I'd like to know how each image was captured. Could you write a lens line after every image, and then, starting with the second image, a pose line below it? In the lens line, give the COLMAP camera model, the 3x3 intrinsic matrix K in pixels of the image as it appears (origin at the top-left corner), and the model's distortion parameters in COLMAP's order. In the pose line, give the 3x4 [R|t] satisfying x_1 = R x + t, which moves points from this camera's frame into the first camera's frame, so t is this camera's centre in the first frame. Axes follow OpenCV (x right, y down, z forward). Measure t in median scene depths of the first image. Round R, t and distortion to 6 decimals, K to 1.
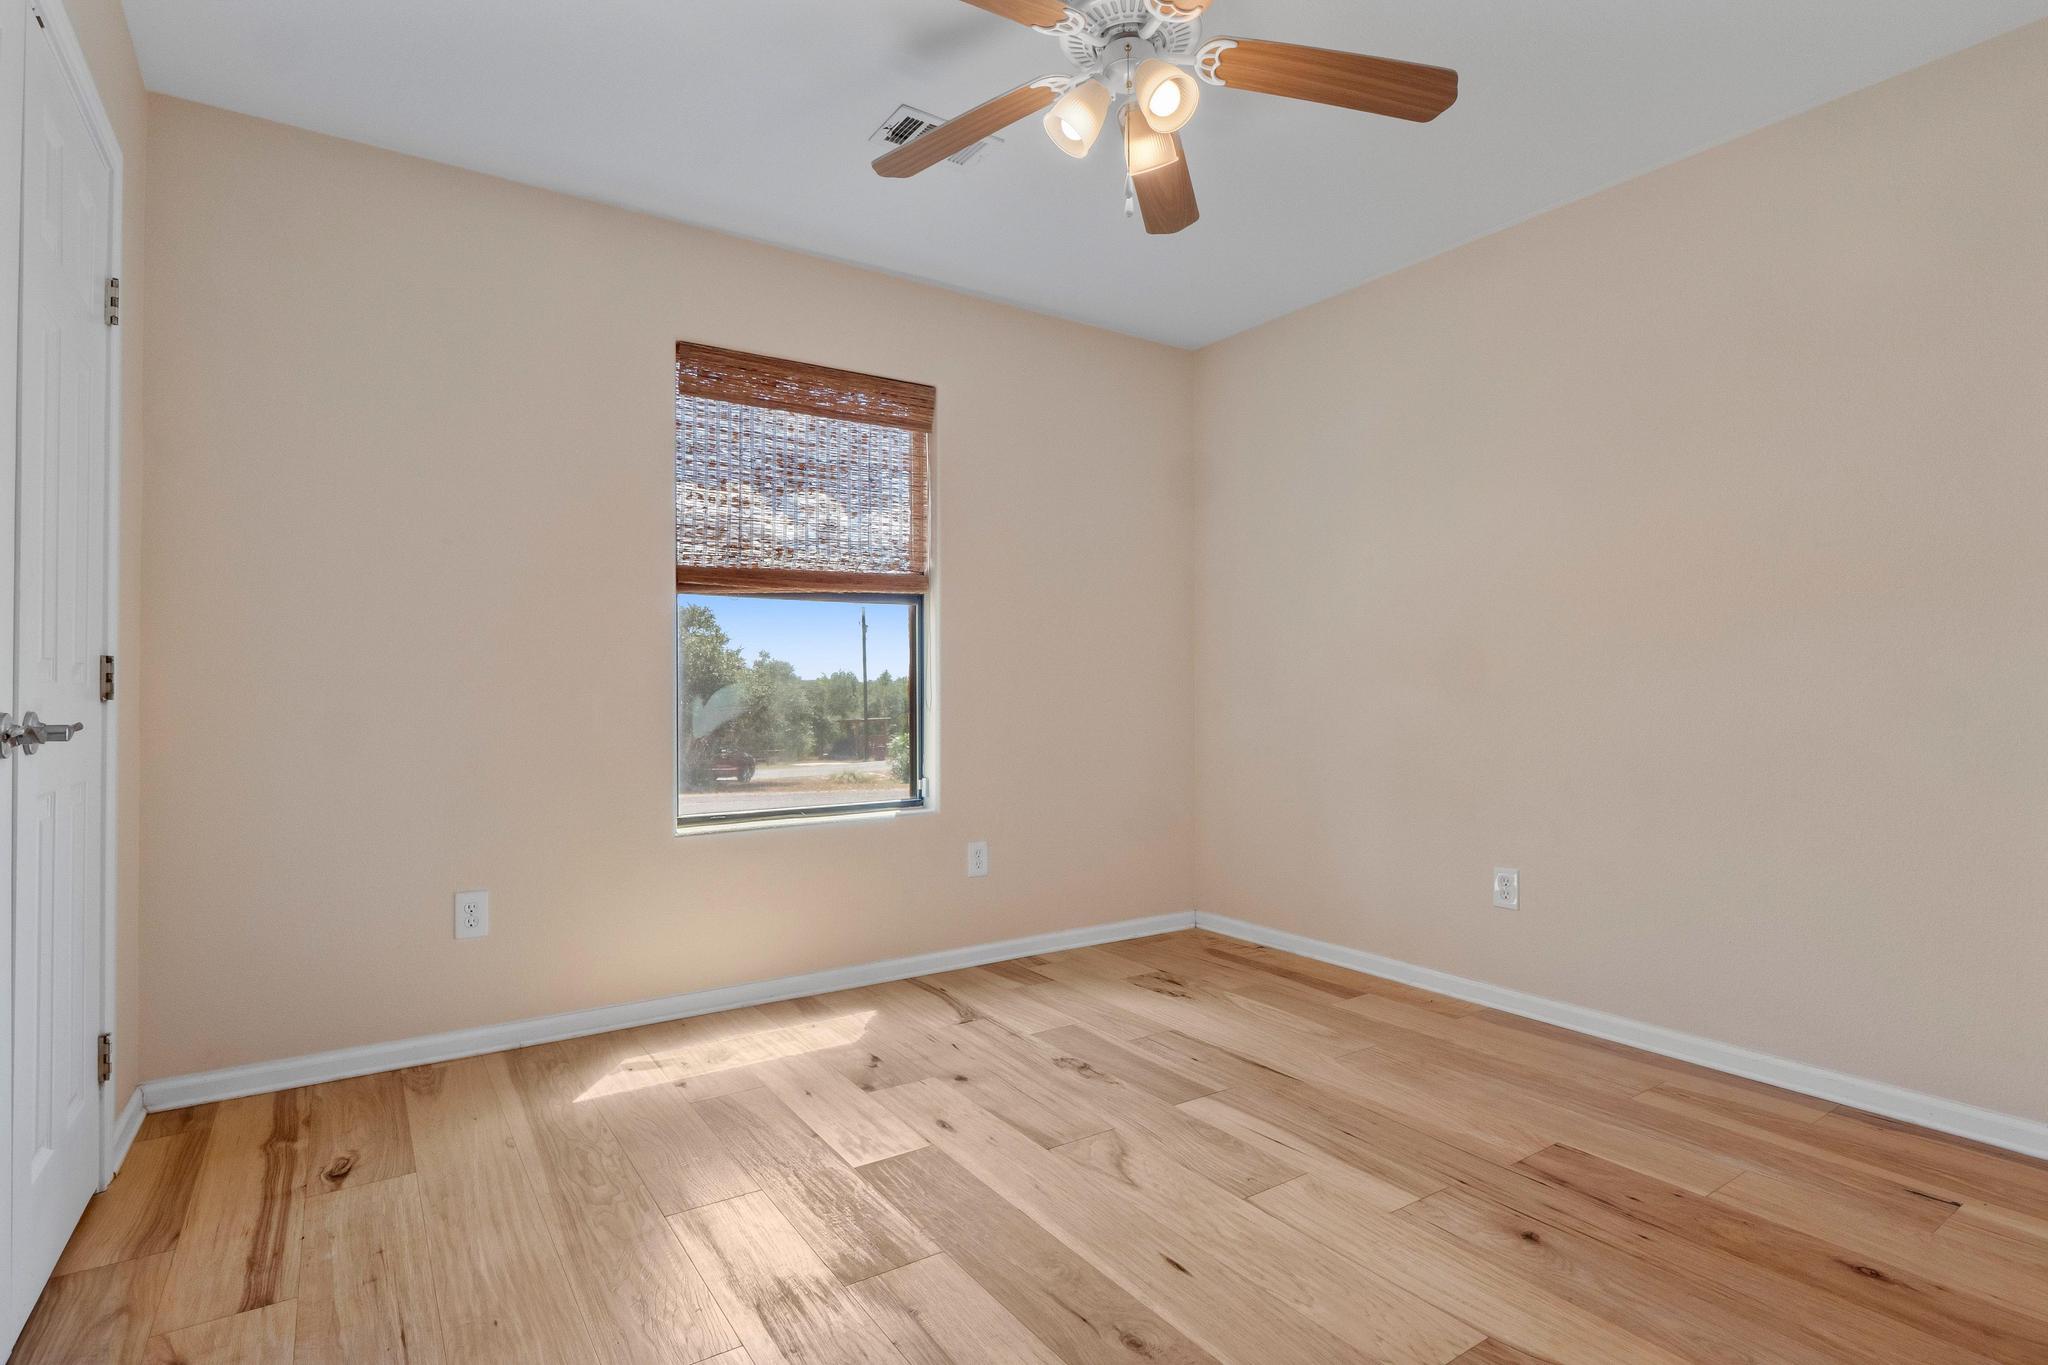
lens RADIAL K [[999.3, 0, 1024.5], [0, 999.3, 678.1], [0, 0, 1]] dist [-0.001260, -0.007150]
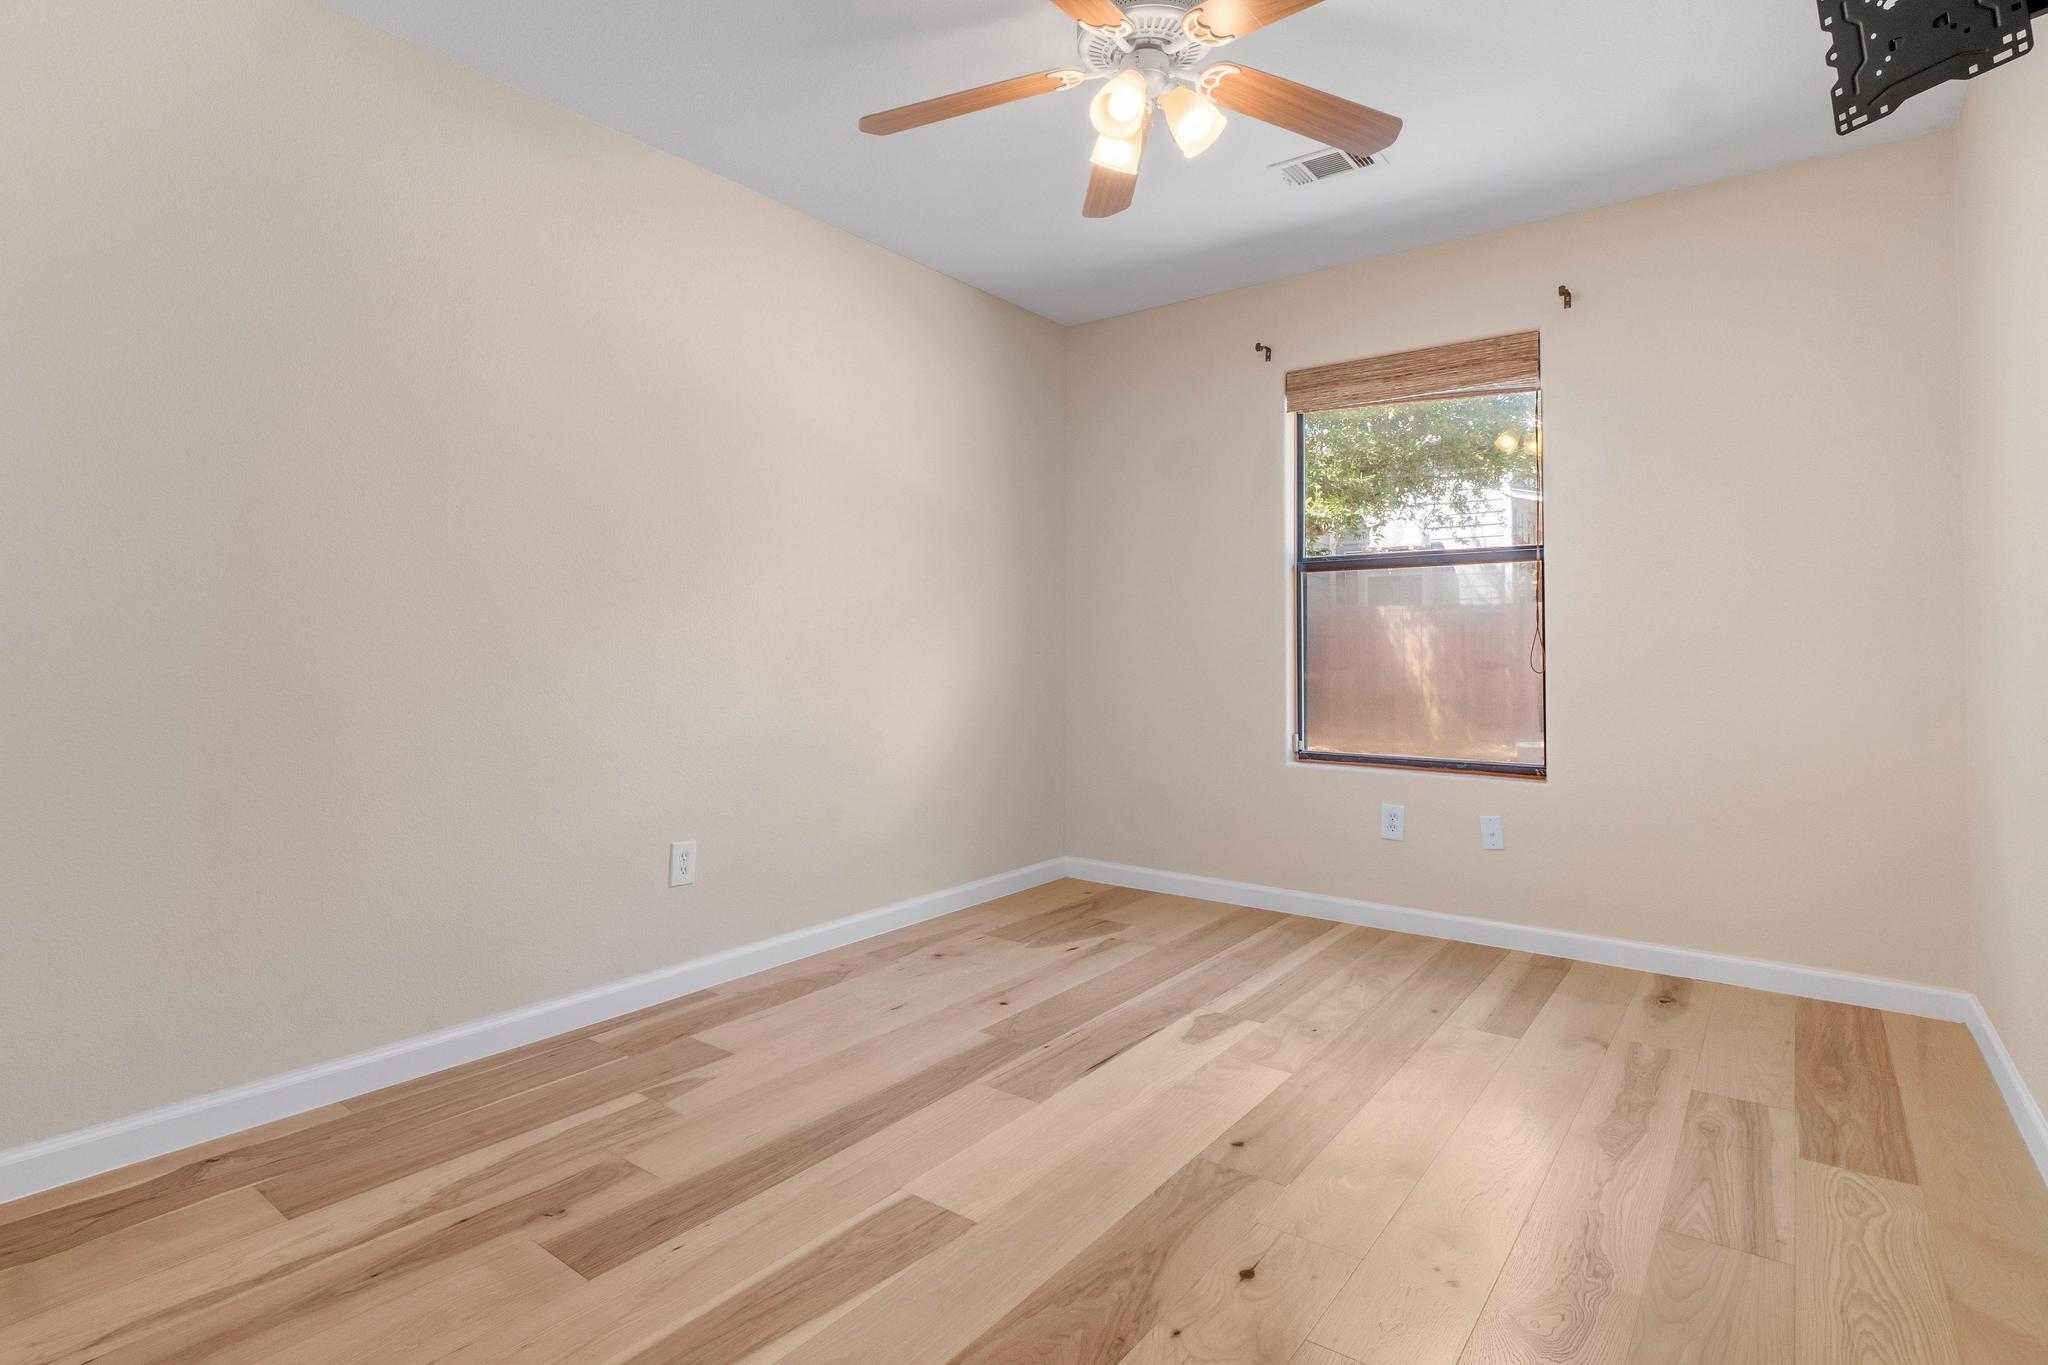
lens RADIAL K [[999.3, 0, 1024.5], [0, 999.3, 678.1], [0, 0, 1]] dist [-0.001260, -0.007150]
pose [[0.970109, -0.001564, 0.242666, -0.291204], [-0.005561, 0.999573, 0.028674, 0.012108], [-0.242608, -0.029166, 0.969686, -0.041377]]
